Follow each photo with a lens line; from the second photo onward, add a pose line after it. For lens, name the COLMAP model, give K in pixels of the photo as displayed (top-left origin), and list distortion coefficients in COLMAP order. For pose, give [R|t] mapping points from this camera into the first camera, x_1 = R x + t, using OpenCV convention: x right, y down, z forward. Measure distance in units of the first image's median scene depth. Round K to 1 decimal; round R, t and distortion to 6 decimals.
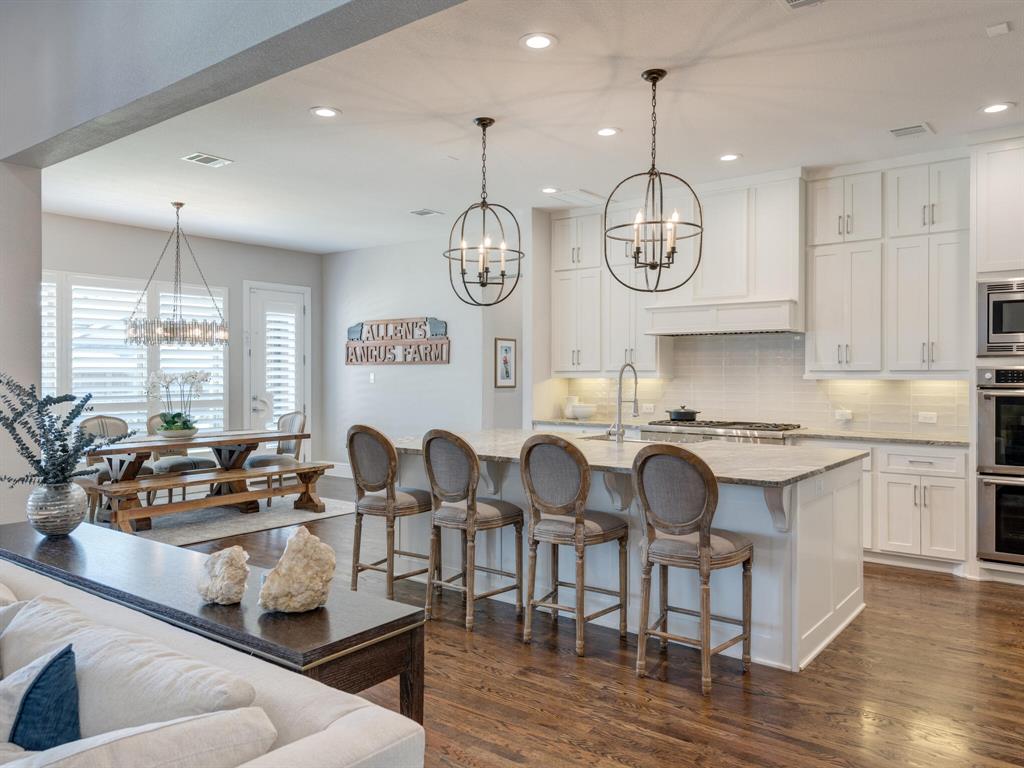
lens RADIAL K [[757.2, 0, 511.7], [0, 757.2, 379.4], [0, 0, 1]] dist [0.043705, 0.001368]
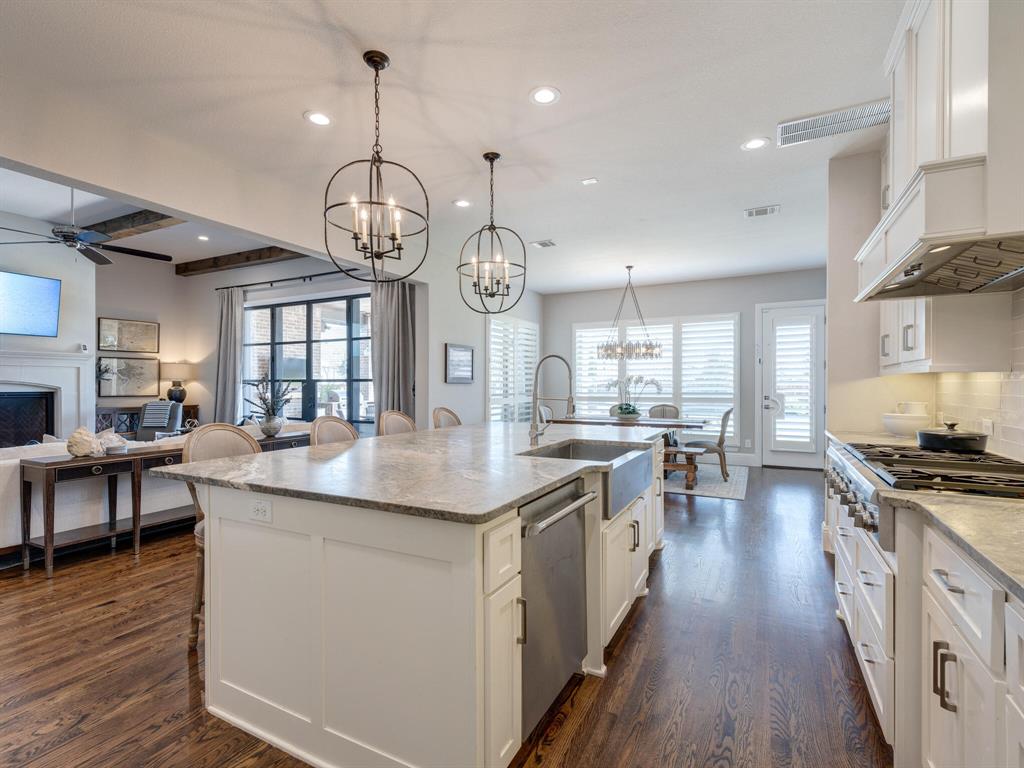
lens RADIAL K [[476.7, 0, 514.2], [0, 476.7, 389.1], [0, 0, 1]] dist [0.011351, 0.000094]
pose [[0.175623, 0.004694, -0.984446, 0.466559], [-0.002731, 0.999987, 0.004281, 0.010767], [0.984454, 0.001937, 0.175634, 0.604271]]
